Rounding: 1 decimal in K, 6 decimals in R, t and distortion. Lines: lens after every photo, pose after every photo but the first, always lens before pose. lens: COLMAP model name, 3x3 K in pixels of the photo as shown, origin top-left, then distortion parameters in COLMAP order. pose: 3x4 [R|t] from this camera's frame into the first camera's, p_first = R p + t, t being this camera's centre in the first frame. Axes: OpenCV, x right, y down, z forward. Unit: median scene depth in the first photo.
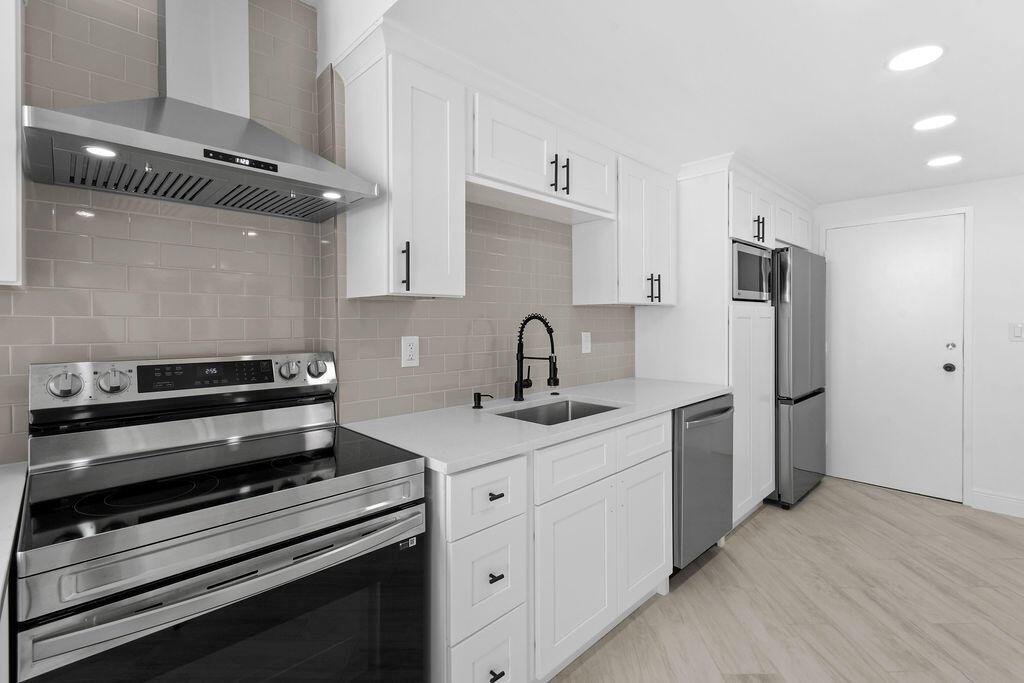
lens RADIAL K [[460.6, 0, 519.0], [0, 460.6, 324.2], [0, 0, 1]] dist [0.001311, -0.000810]
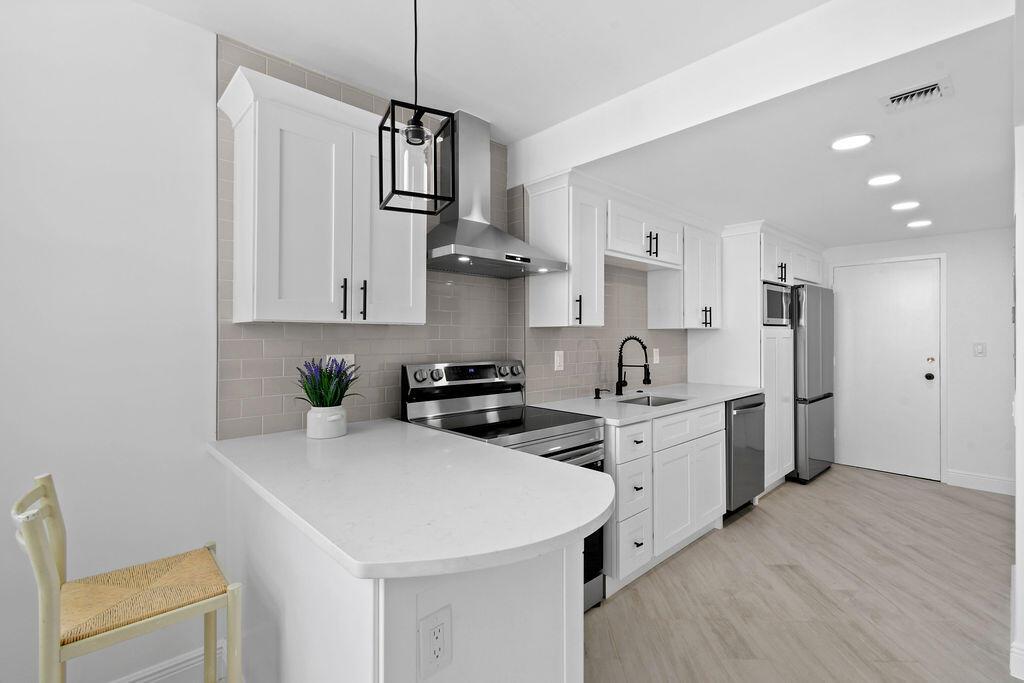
lens RADIAL K [[460.6, 0, 525.0], [0, 460.6, 334.8], [0, 0, 1]] dist [0.003881, 0.000114]
pose [[0.999931, 0.002342, -0.011496, -0.282997], [-0.002470, 0.999935, -0.011128, -0.008603], [0.011469, 0.011155, 0.999872, -0.468187]]
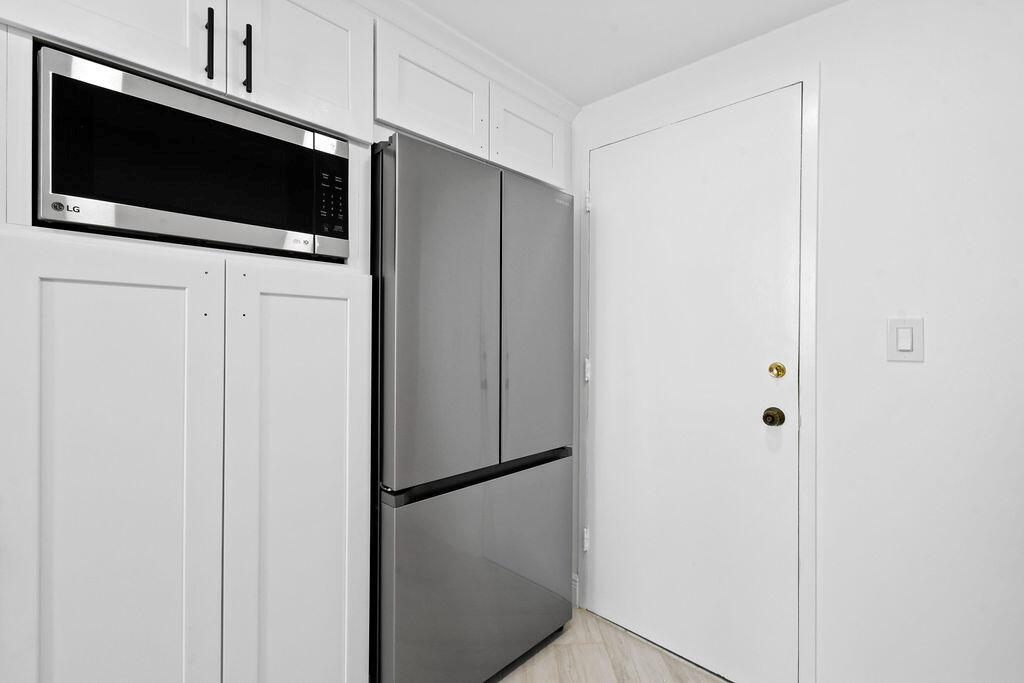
lens RADIAL K [[440.3, 0, 511.3], [0, 440.3, 337.7], [0, 0, 1]] dist [-0.031190, 0.000000]
pose [[0.999133, 0.009760, 0.040473, 0.967656], [-0.009602, 0.999946, -0.004075, 0.028863], [-0.040511, 0.003683, 0.999172, 0.853986]]
